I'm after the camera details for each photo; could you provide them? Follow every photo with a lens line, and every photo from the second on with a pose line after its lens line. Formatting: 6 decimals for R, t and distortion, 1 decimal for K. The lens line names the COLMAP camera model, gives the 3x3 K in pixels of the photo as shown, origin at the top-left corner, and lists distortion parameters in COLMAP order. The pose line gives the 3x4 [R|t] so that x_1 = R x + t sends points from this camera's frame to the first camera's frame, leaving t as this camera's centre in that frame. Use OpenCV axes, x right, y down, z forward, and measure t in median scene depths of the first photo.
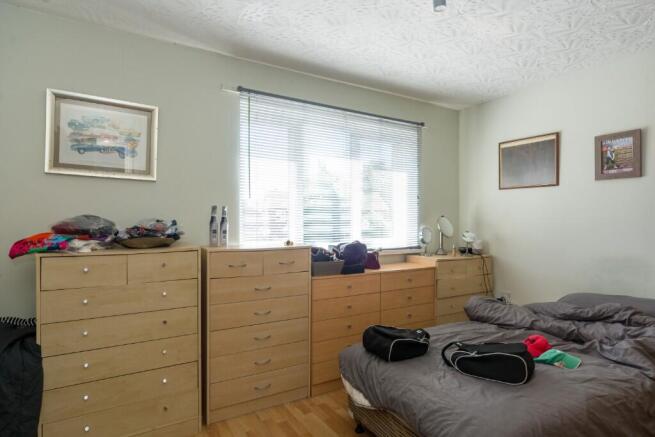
lens RADIAL K [[354.3, 0, 328.8], [0, 354.3, 219.0], [0, 0, 1]] dist [0.000831, 0.004067]
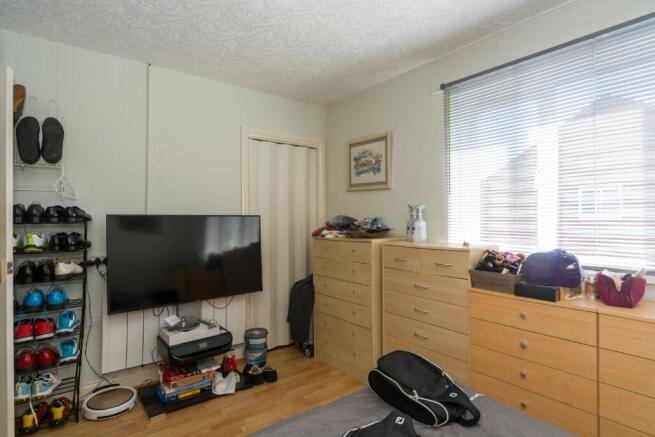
lens RADIAL K [[354.3, 0, 328.2], [0, 354.3, 215.6], [0, 0, 1]] dist [0.000831, 0.004067]
pose [[0.117697, -0.019355, -0.992861, 0.720847], [-0.000276, 0.999809, -0.019523, 0.016243], [0.993050, 0.002572, 0.117669, 0.585405]]
